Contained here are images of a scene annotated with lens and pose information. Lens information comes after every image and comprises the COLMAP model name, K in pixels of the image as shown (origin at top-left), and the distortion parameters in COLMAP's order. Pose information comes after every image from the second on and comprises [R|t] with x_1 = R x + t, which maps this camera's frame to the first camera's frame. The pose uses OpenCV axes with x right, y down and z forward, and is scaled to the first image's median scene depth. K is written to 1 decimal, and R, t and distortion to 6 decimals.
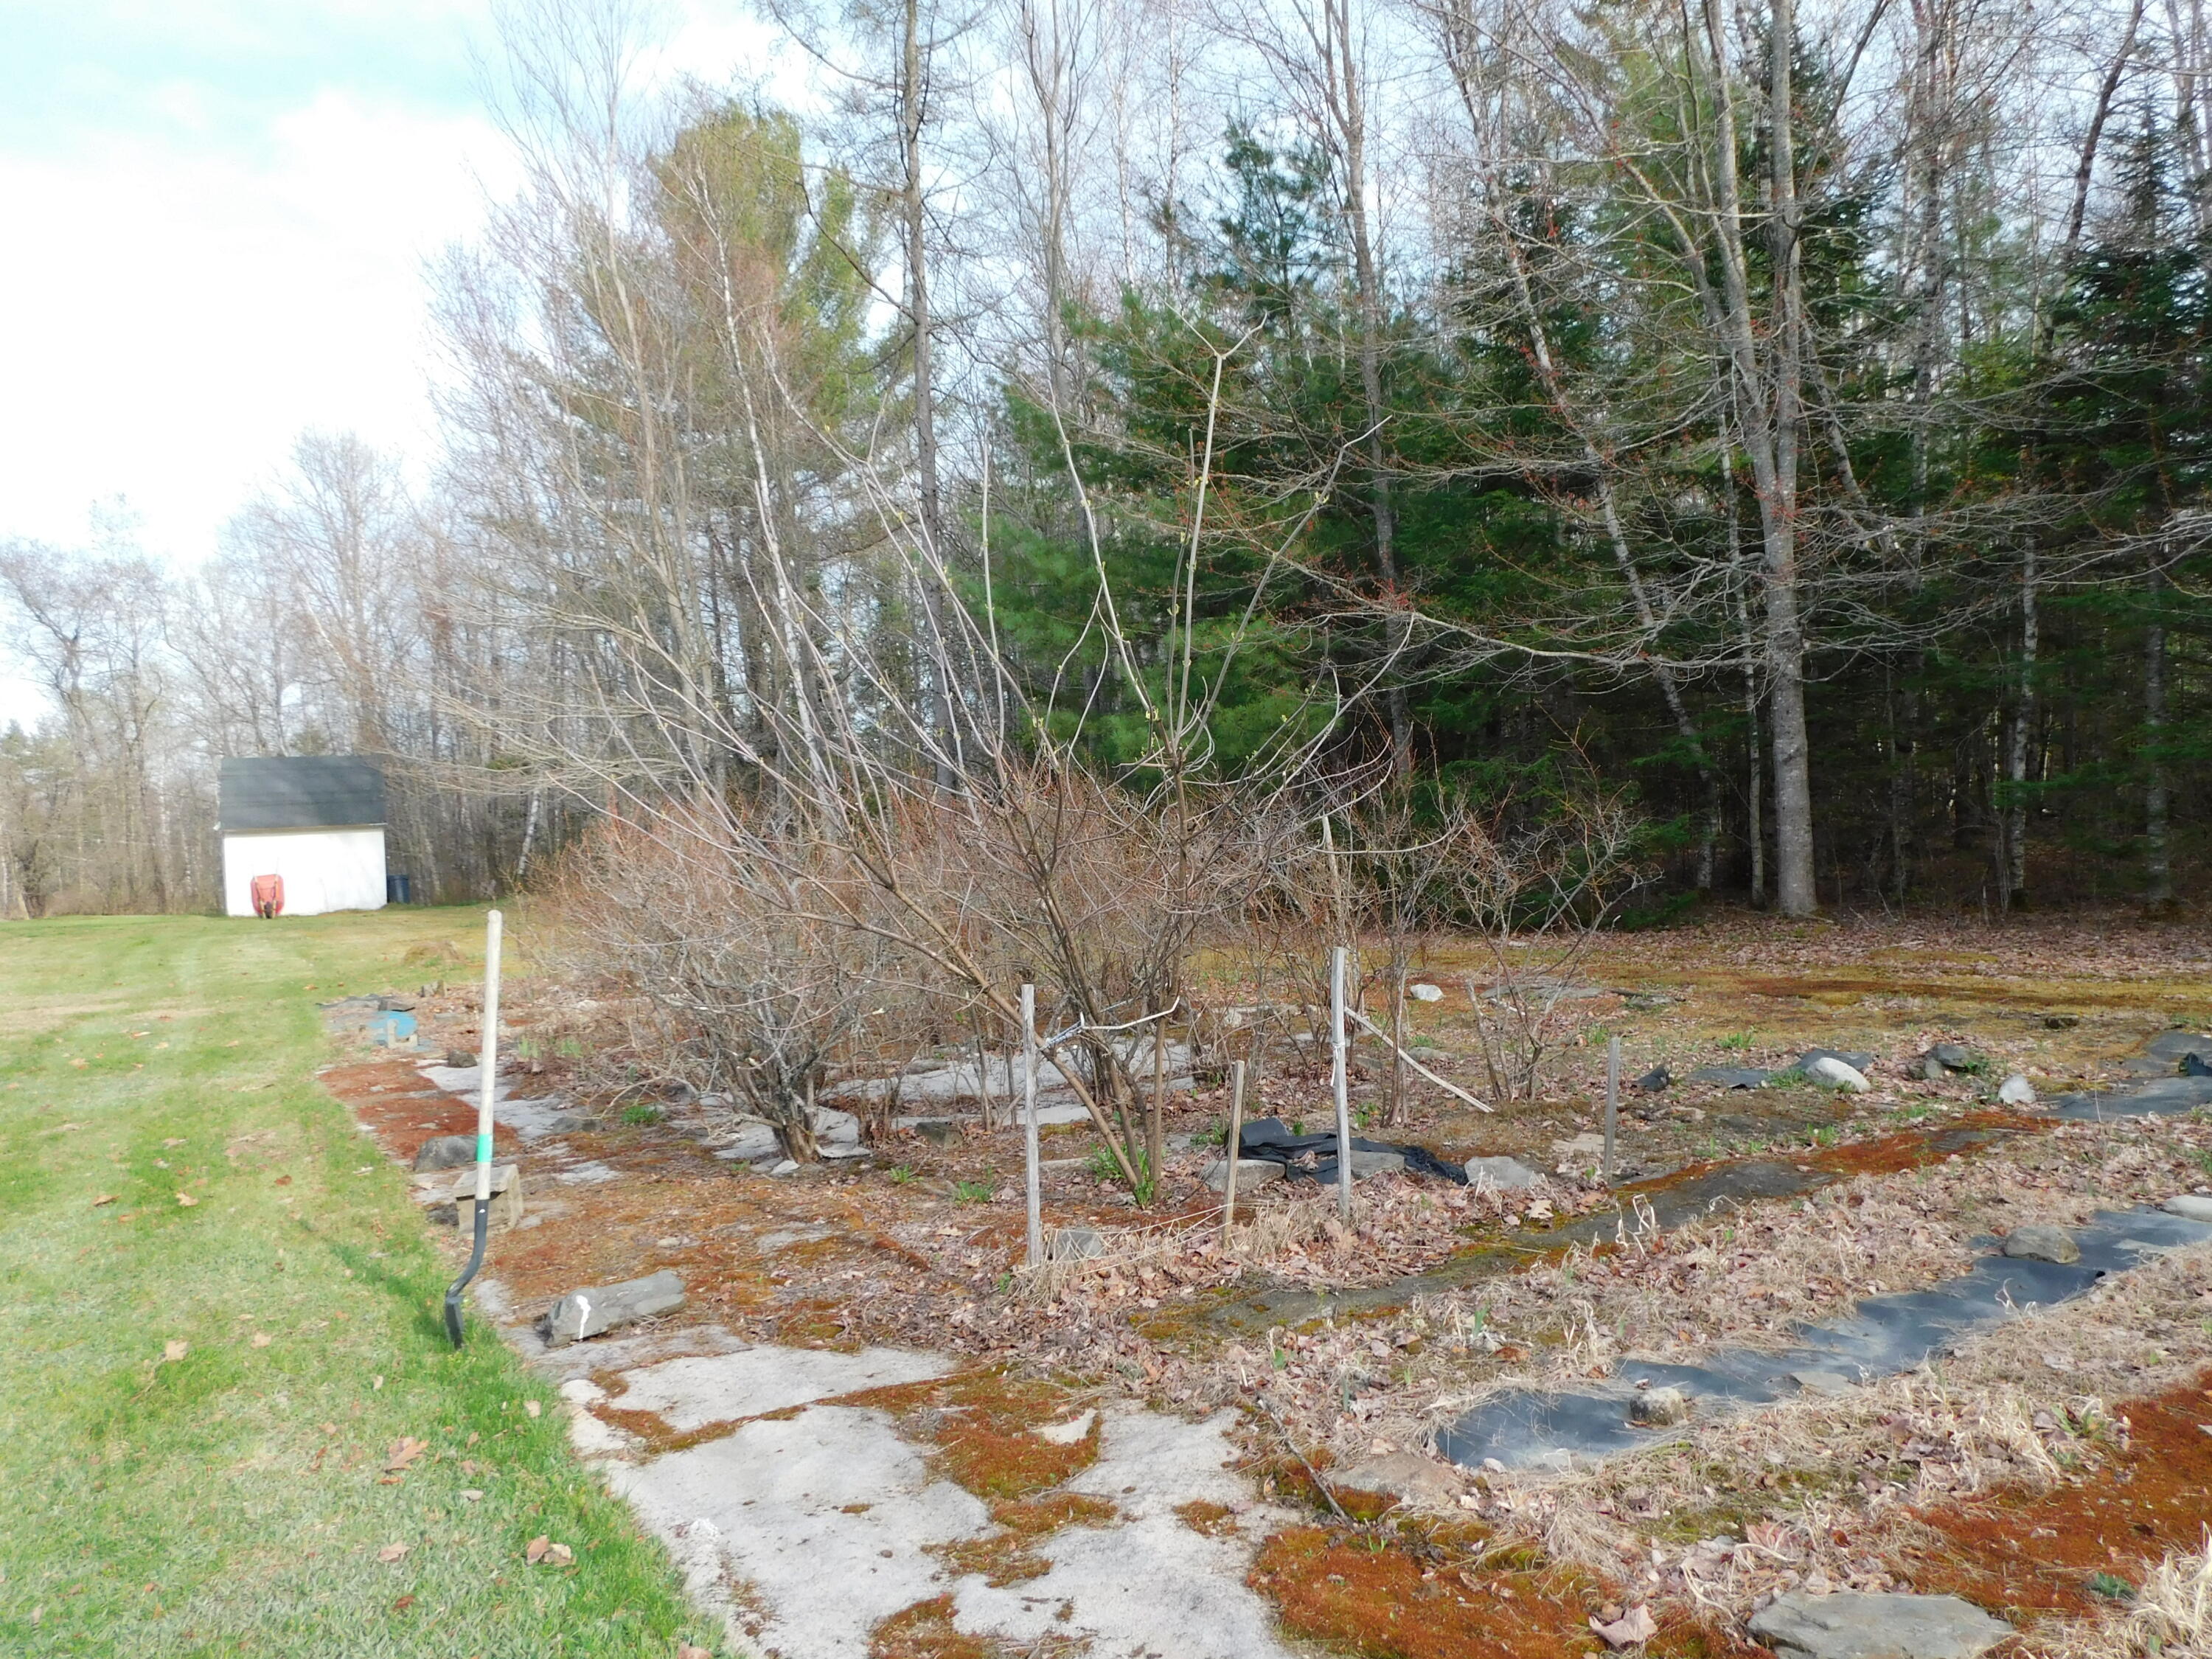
lens RADIAL K [[1644.0, 0, 1111.0], [0, 1644.0, 812.9], [0, 0, 1]] dist [-0.004332, 0.010001]
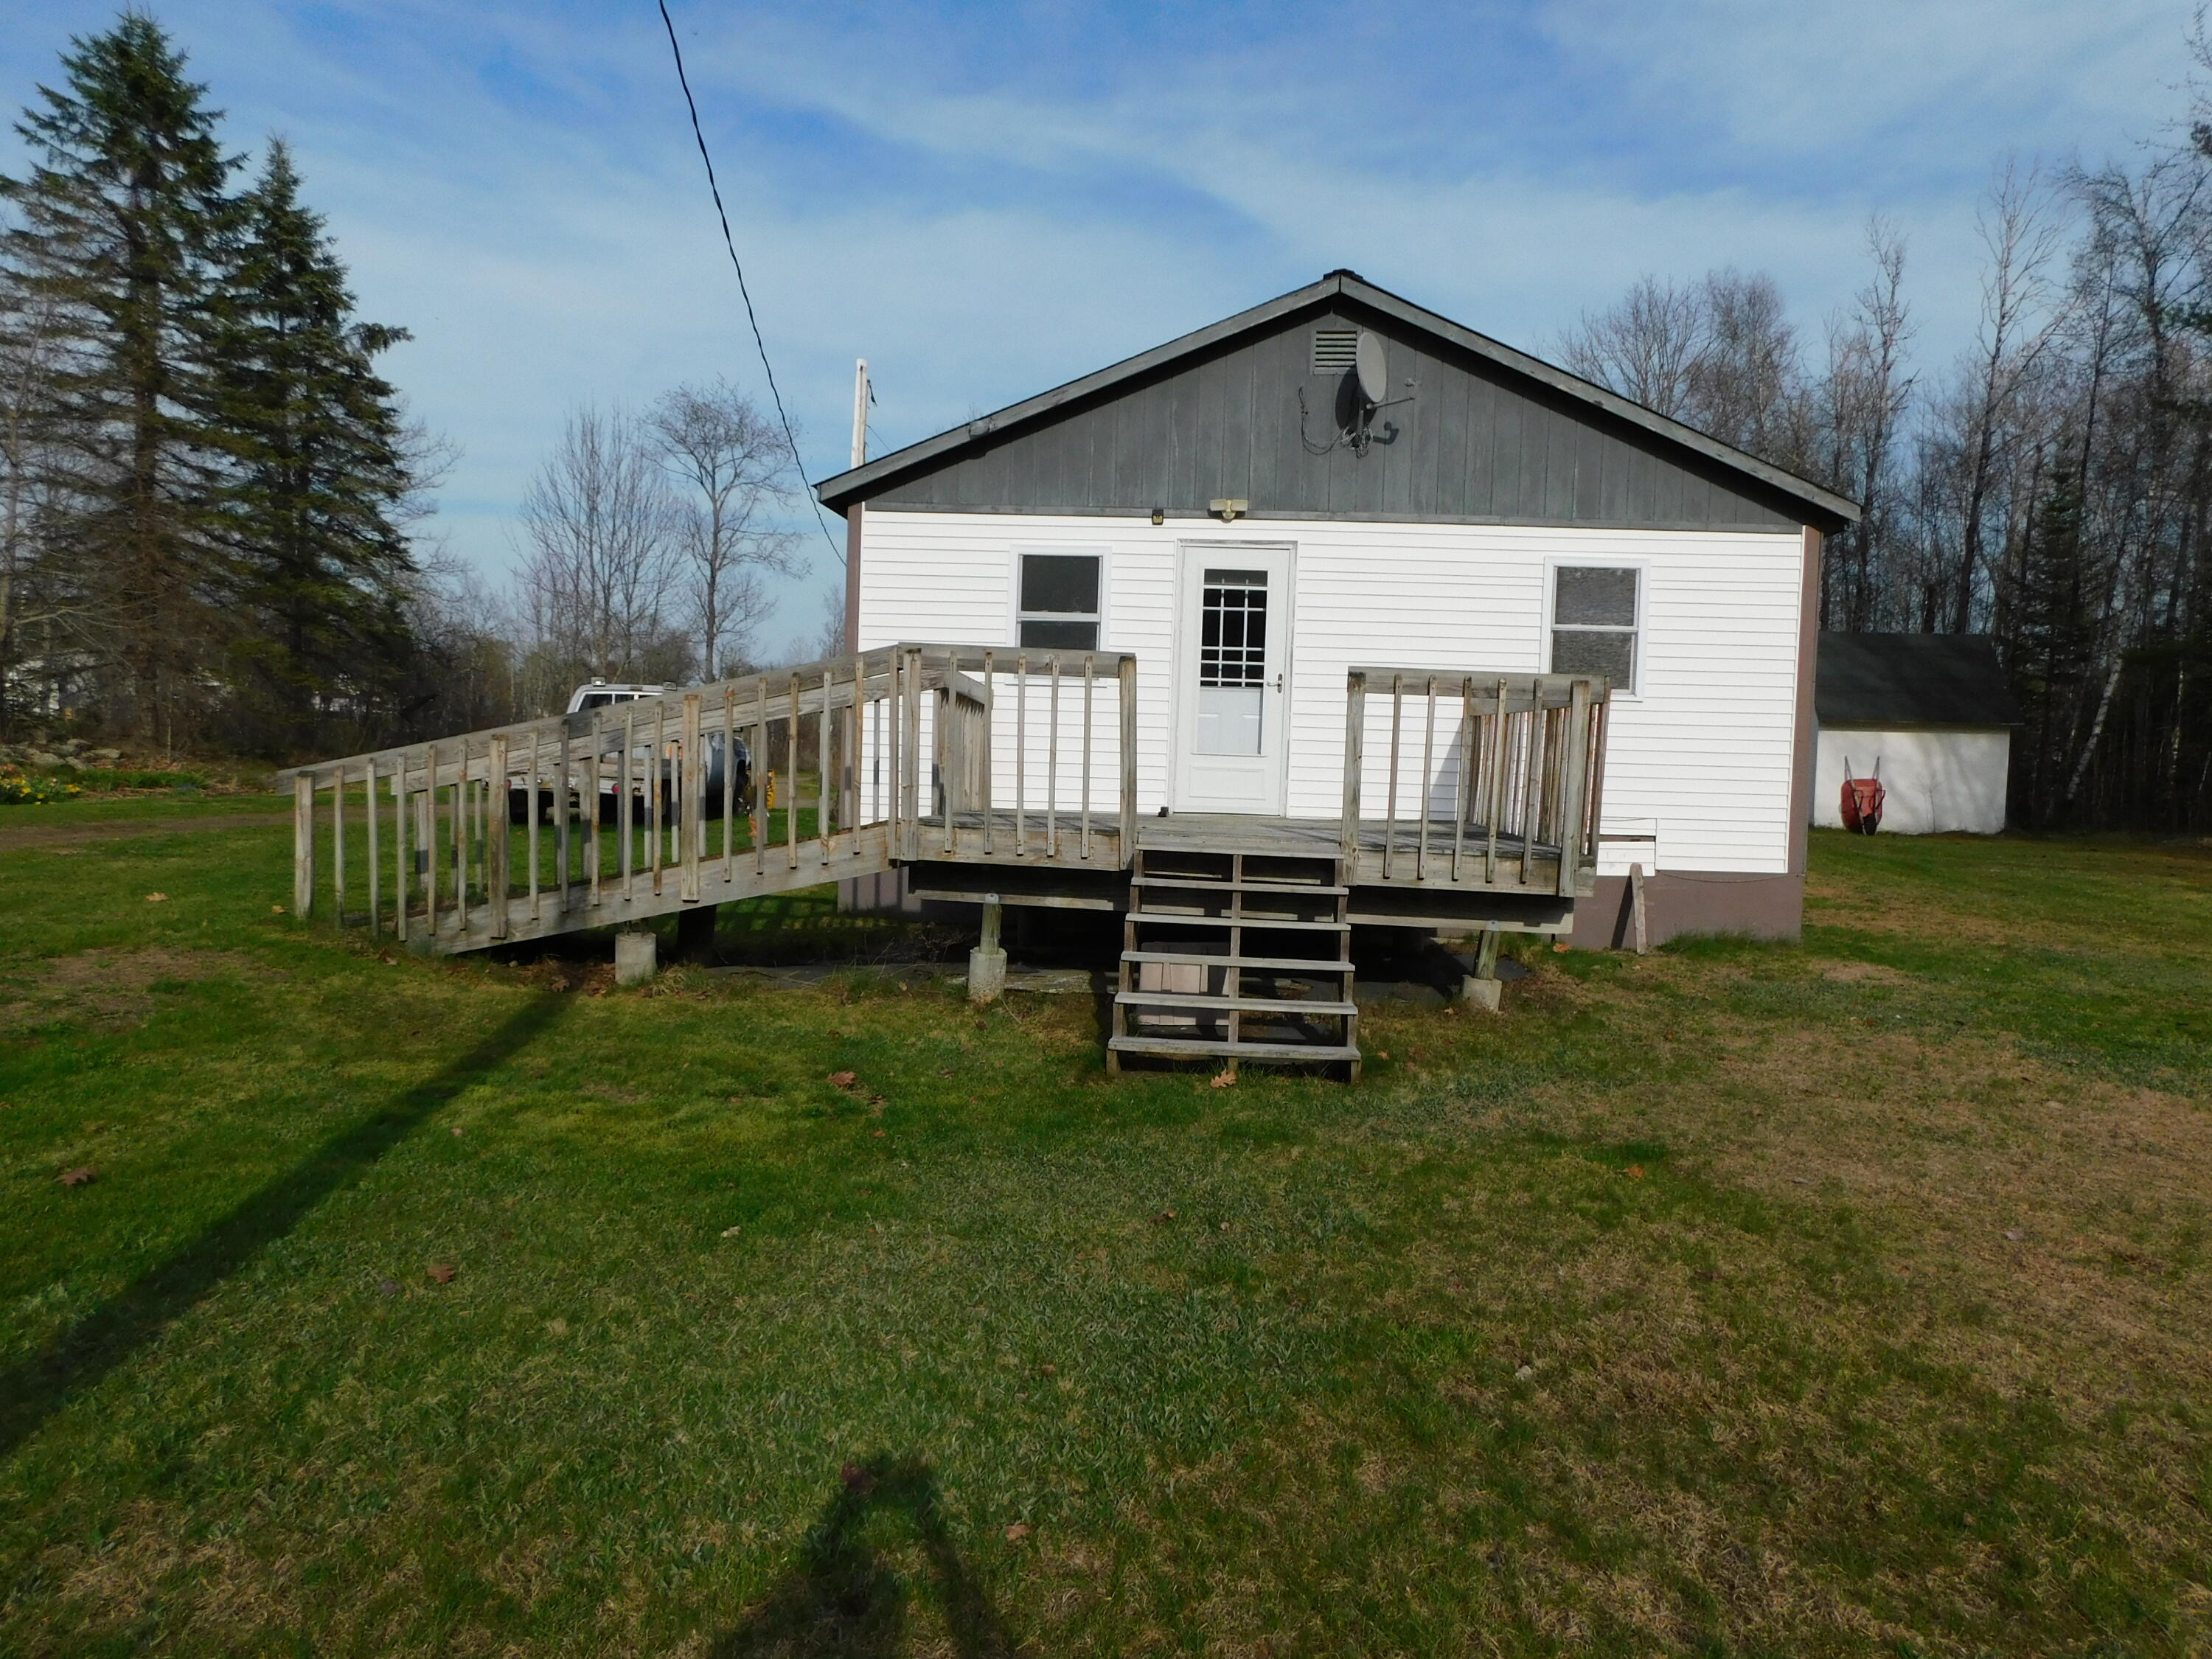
lens RADIAL K [[1474.7, 0, 1121.0], [0, 1474.7, 817.9], [0, 0, 1]] dist [-0.044473, 0.036391]
pose [[0.835656, 0.102142, -0.539672, -0.404405], [-0.067391, 0.994200, 0.083818, 0.019773], [0.545104, -0.033674, 0.837692, 0.194841]]
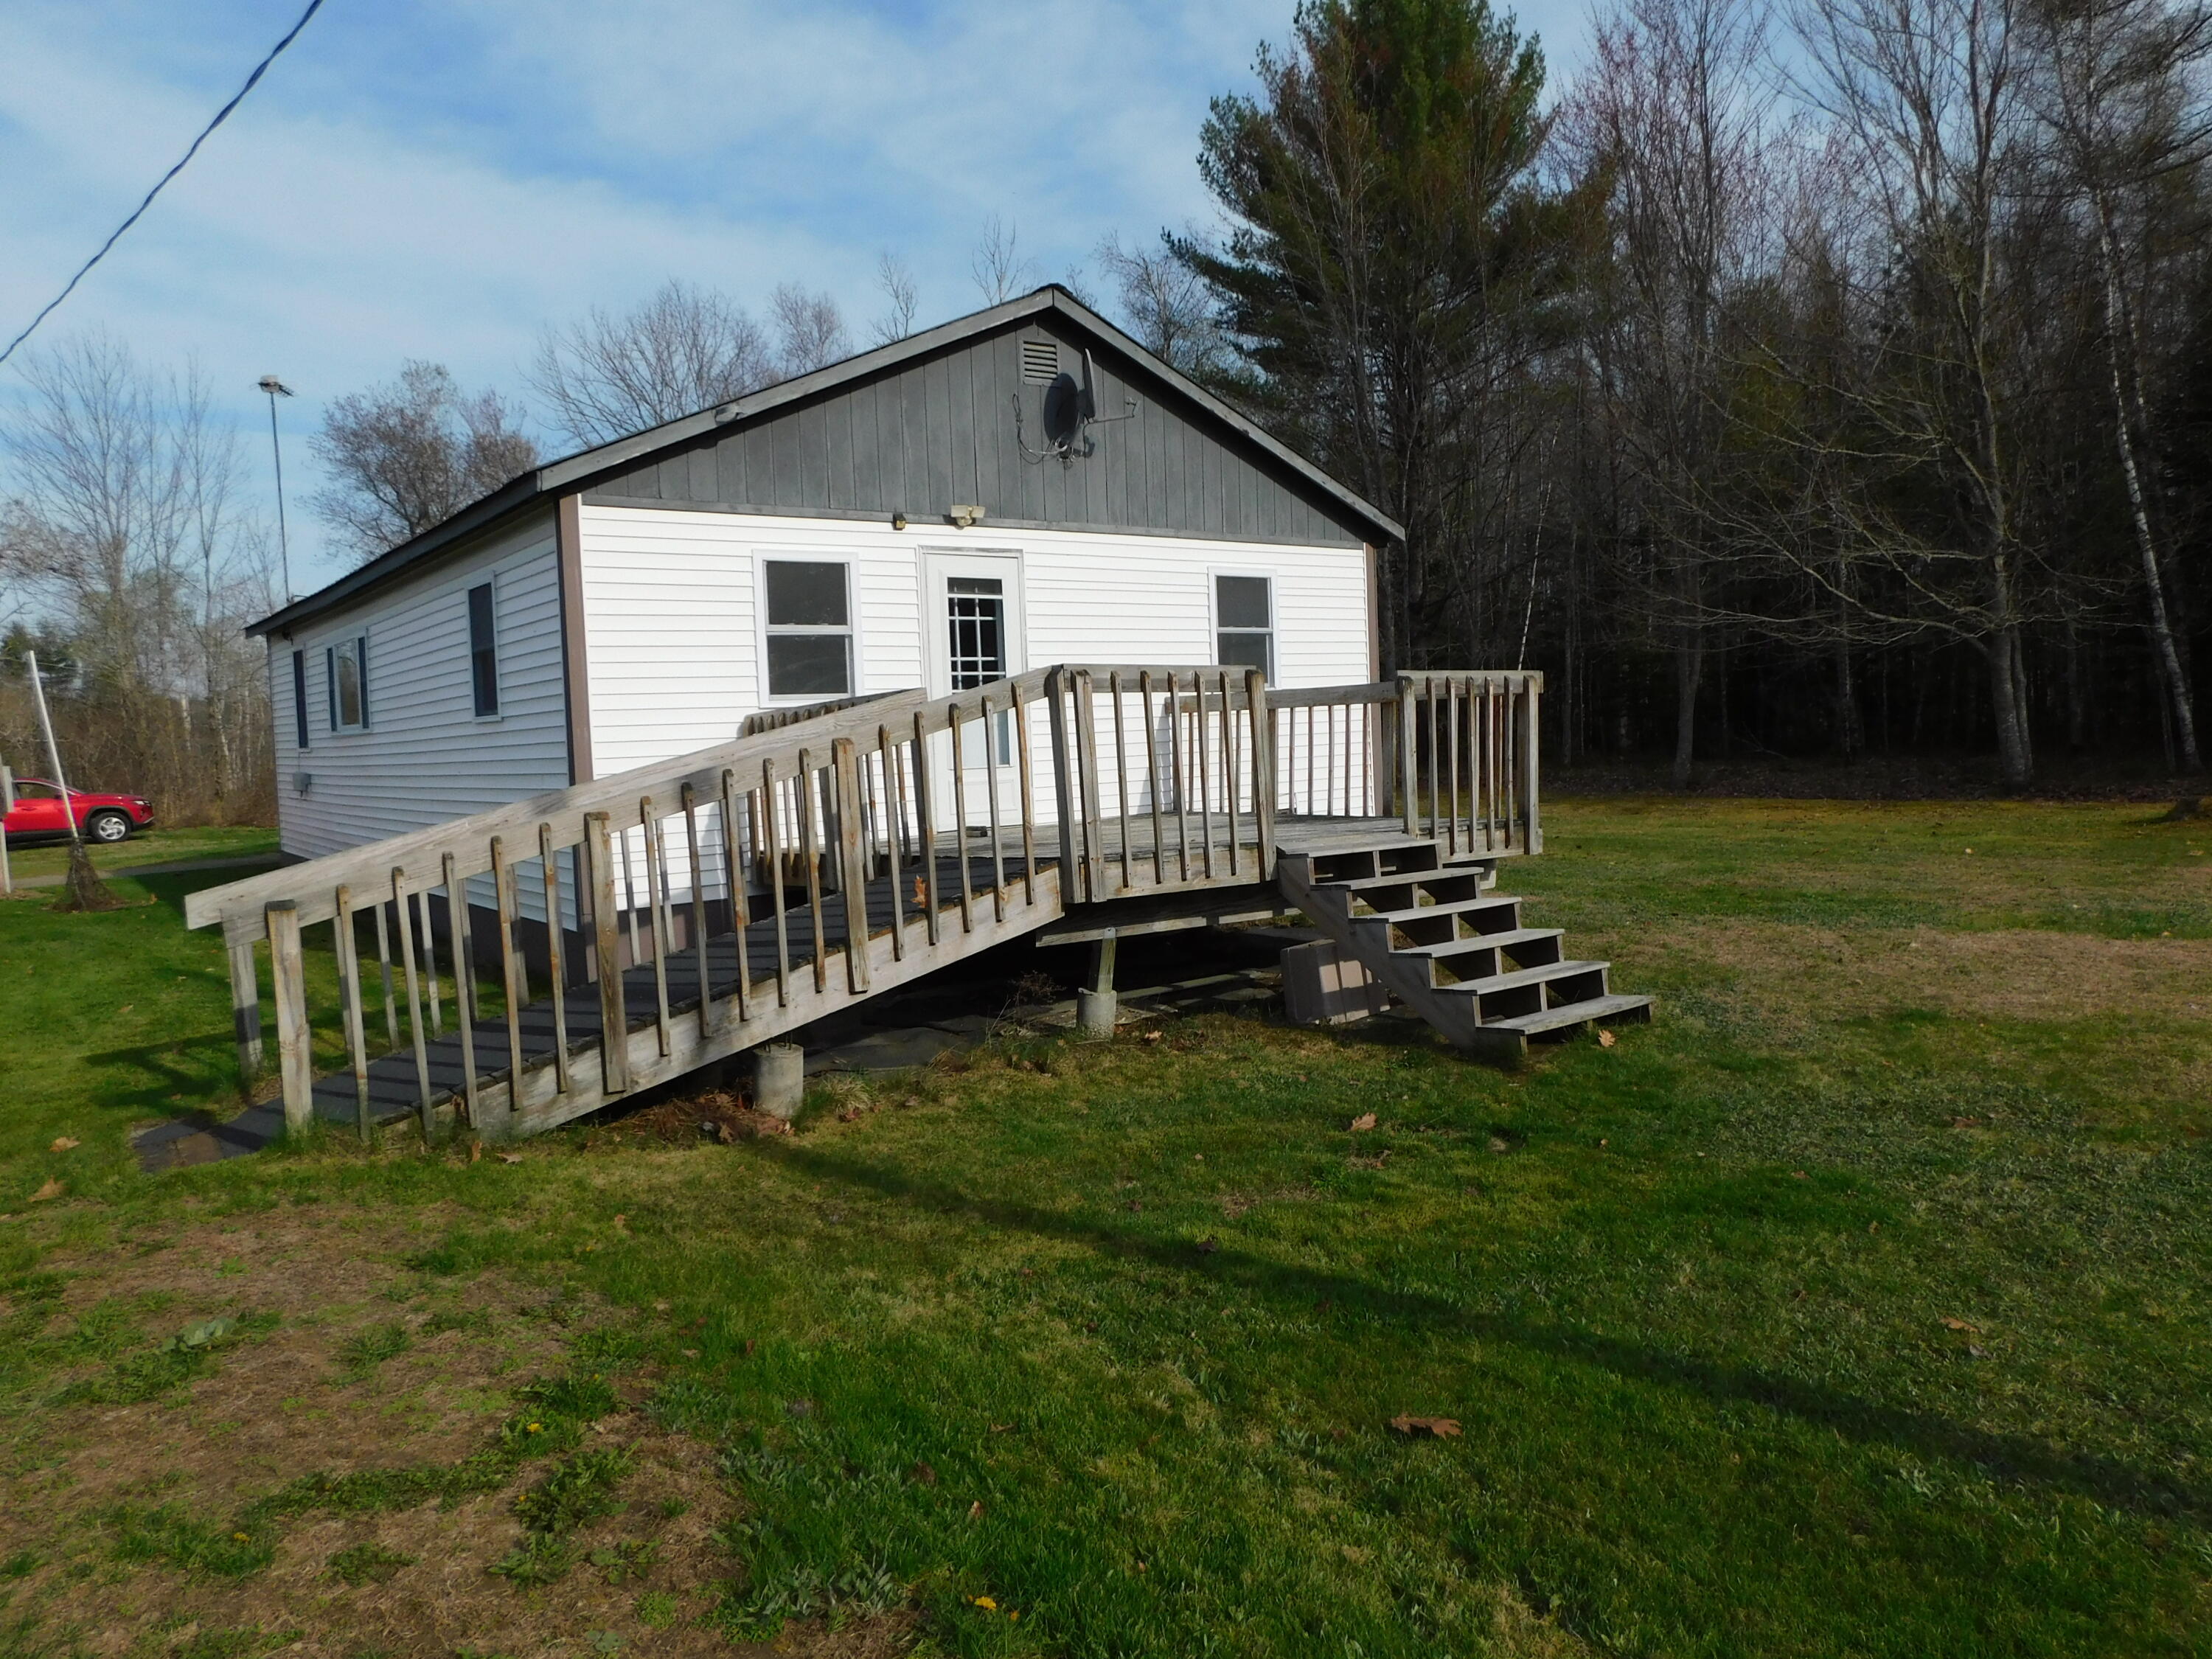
lens RADIAL K [[1474.7, 0, 1129.1], [0, 1474.7, 835.5], [0, 0, 1]] dist [-0.044473, 0.036391]
pose [[0.988452, -0.004918, 0.151452, -0.563107], [-0.006732, 0.997061, 0.076314, 0.021633], [-0.151383, -0.076453, 0.985514, 0.163133]]
